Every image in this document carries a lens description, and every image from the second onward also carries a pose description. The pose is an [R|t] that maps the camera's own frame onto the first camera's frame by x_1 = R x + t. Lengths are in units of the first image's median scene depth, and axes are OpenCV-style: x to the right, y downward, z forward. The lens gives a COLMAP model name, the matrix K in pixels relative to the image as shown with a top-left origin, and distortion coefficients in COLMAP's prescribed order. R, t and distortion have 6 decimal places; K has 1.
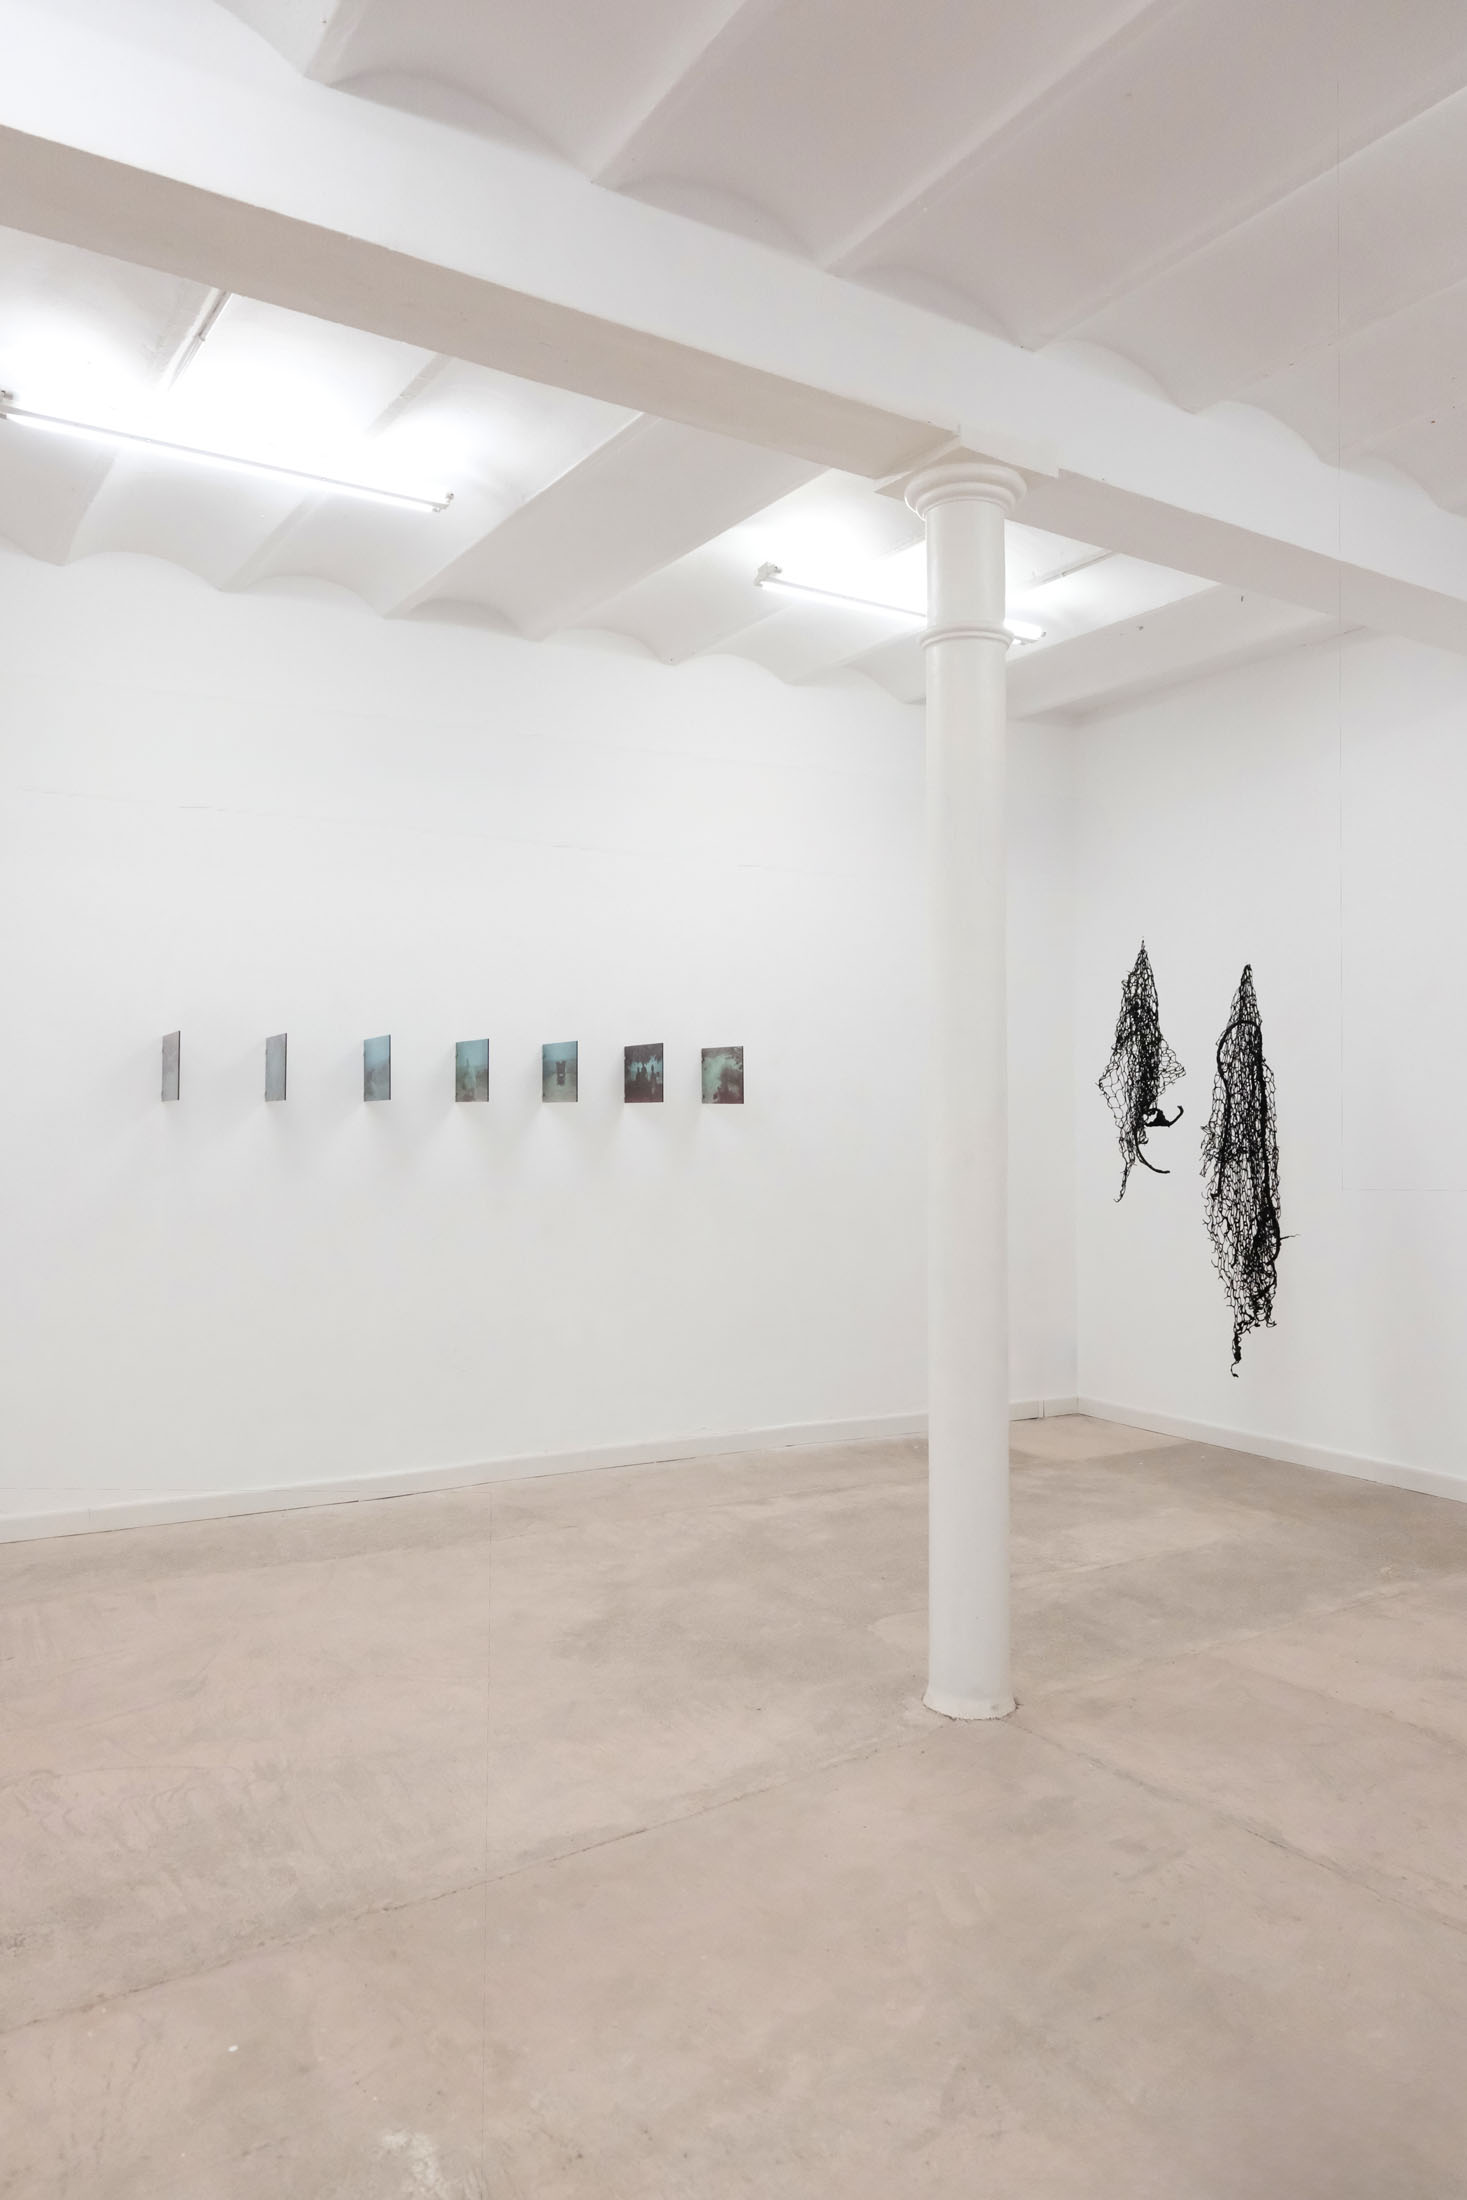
lens RADIAL K [[1573.0, 0, 731.4], [0, 1573.0, 1045.4], [0, 0, 1]] dist [-0.005299, -0.006001]
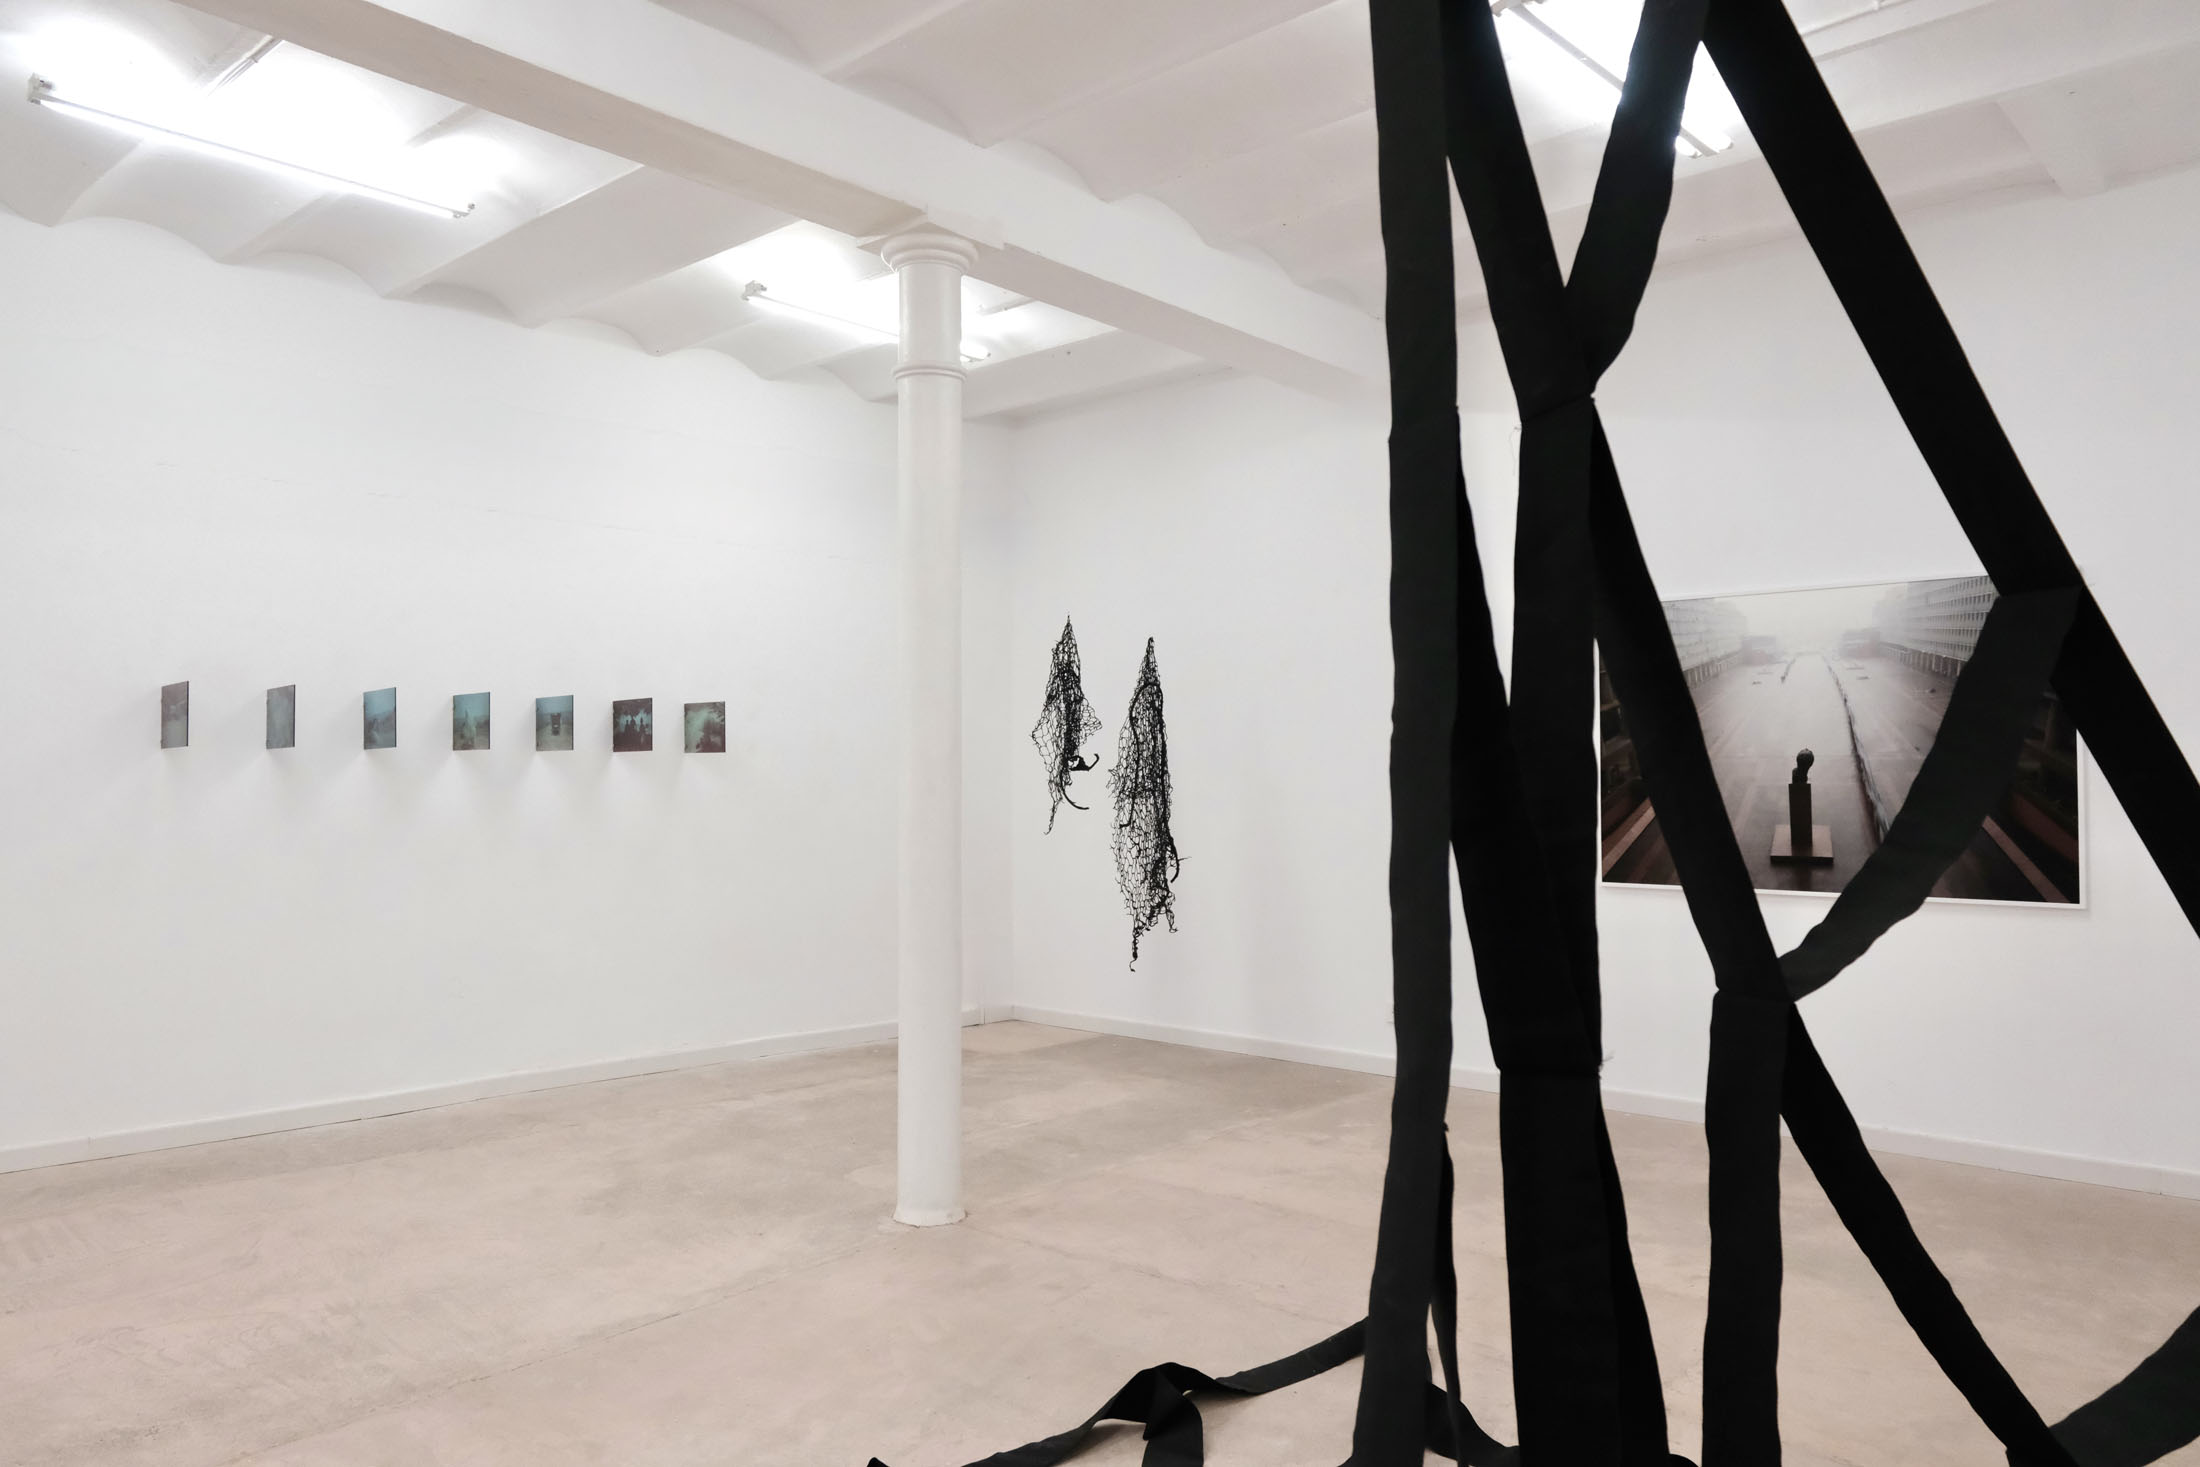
lens RADIAL K [[1572.1, 0, 1100.0], [0, 1572.1, 733.5], [0, 0, 1]] dist [-0.001376, -0.002572]
pose [[0.963182, 0.002389, 0.268841, -0.044058], [-0.006056, 0.999900, 0.012812, 0.009023], [-0.268783, -0.013968, 0.963099, -0.191780]]
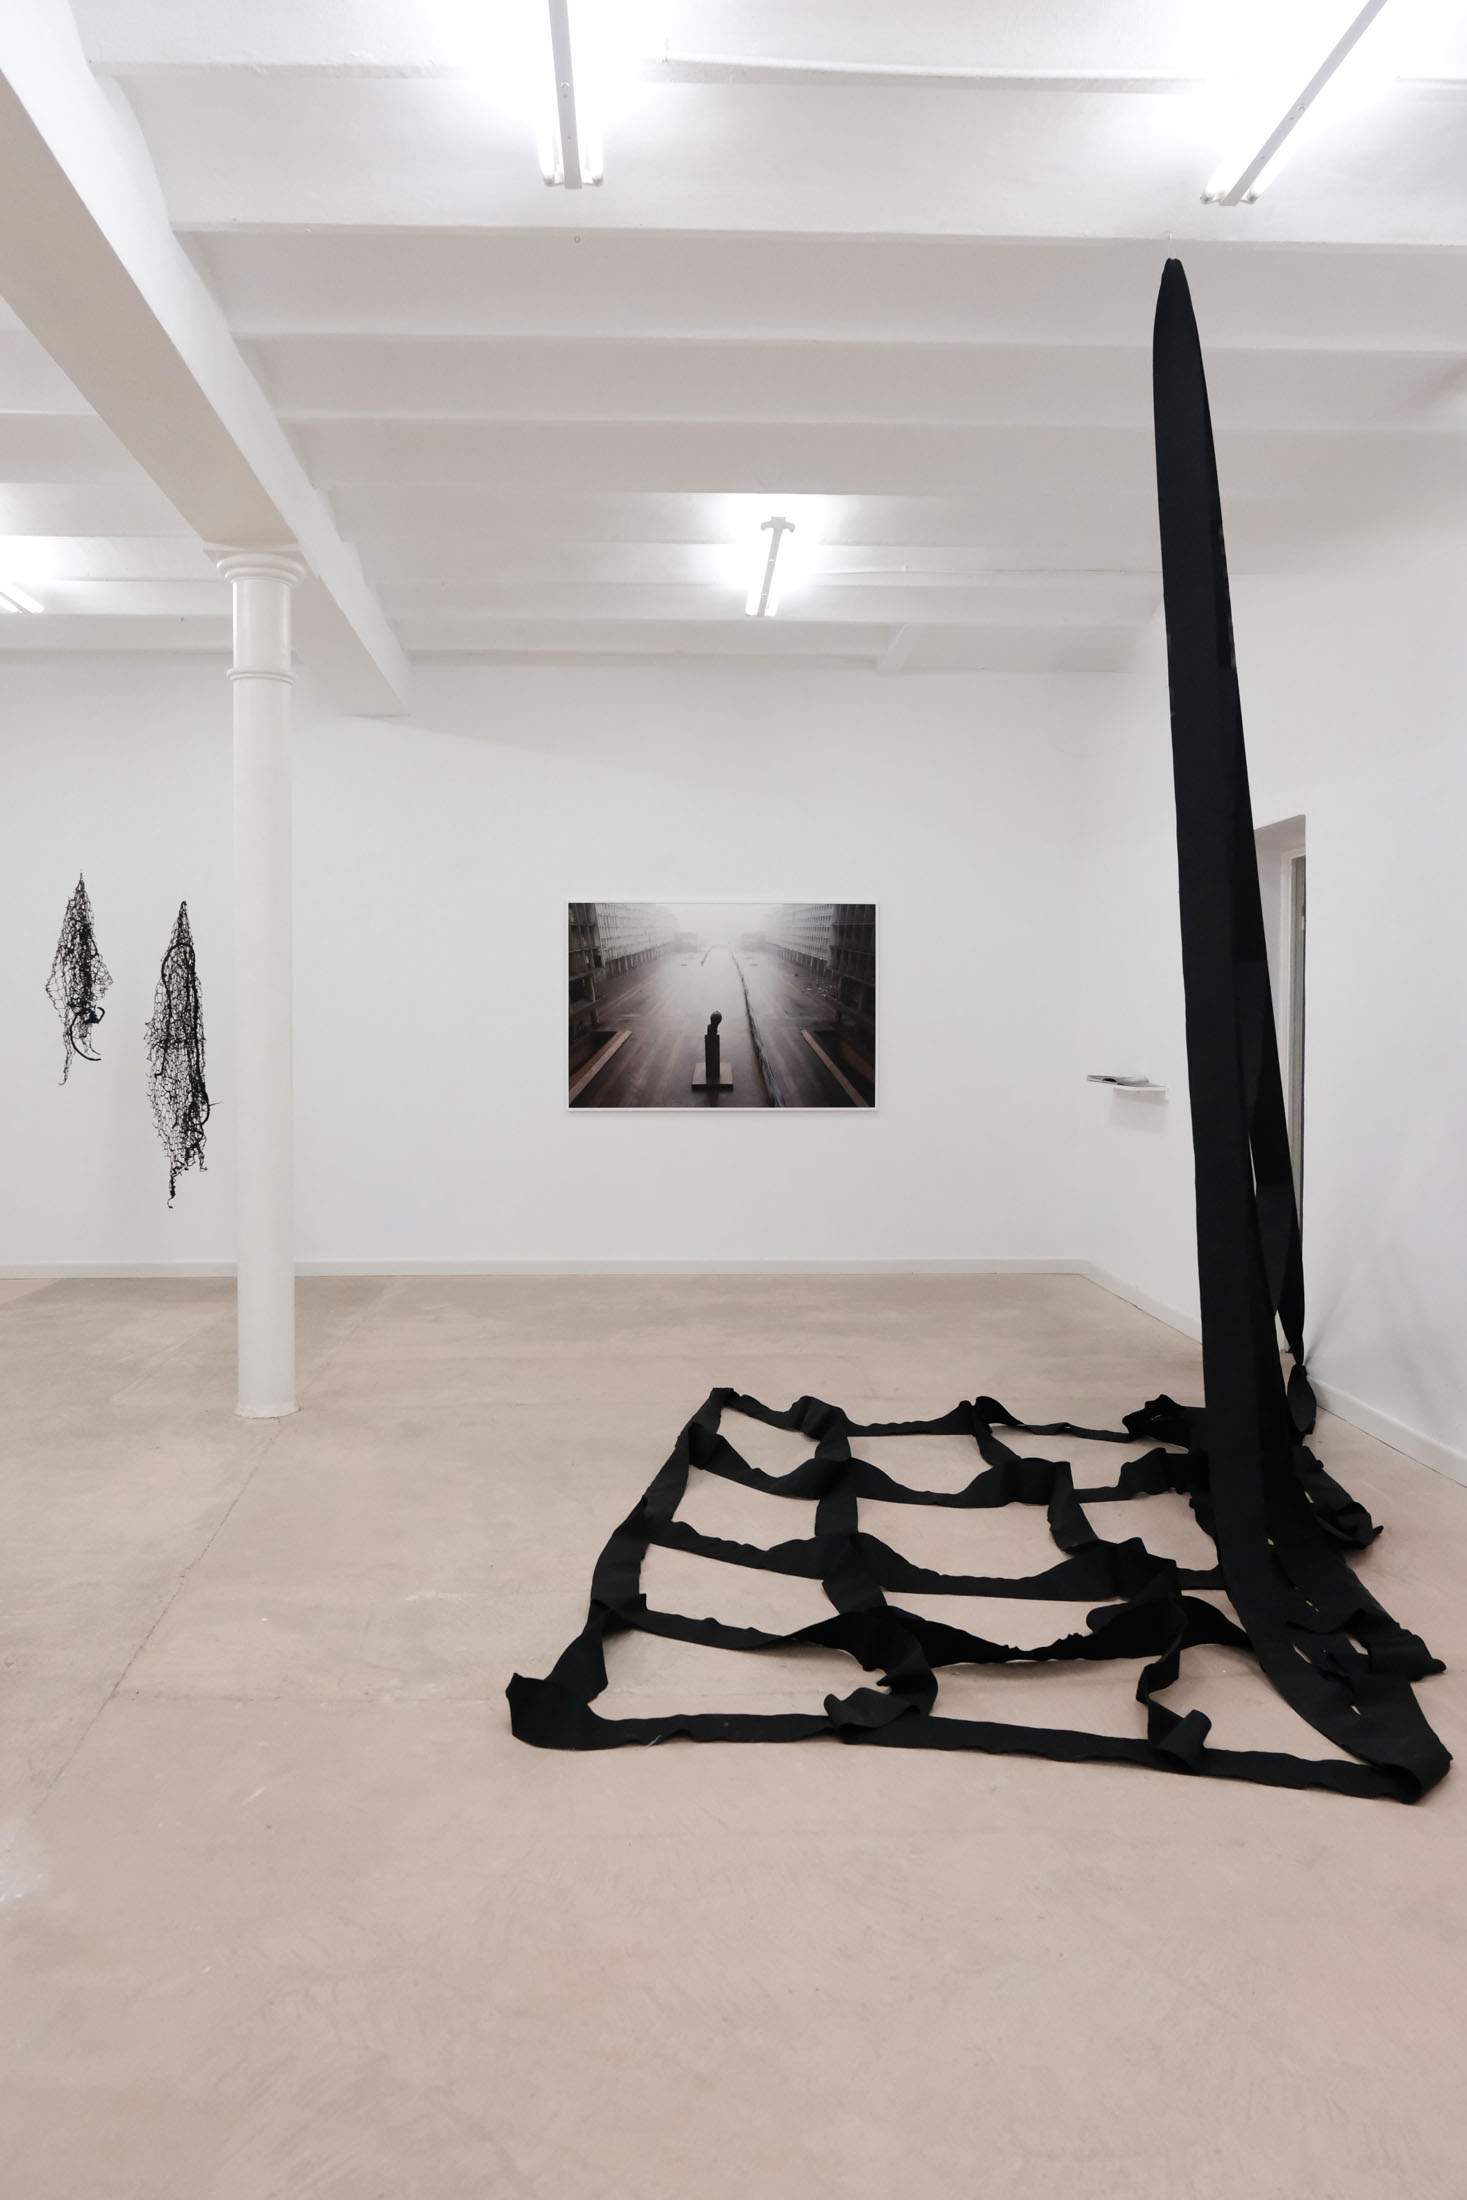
lens RADIAL K [[1573.0, 0, 731.4], [0, 1573.0, 1045.4], [0, 0, 1]] dist [-0.005299, -0.006001]
pose [[0.474545, -0.016518, 0.880076, -0.703956], [-0.036249, 0.998609, 0.038288, 0.003395], [-0.879484, -0.050071, 0.473286, -0.046863]]
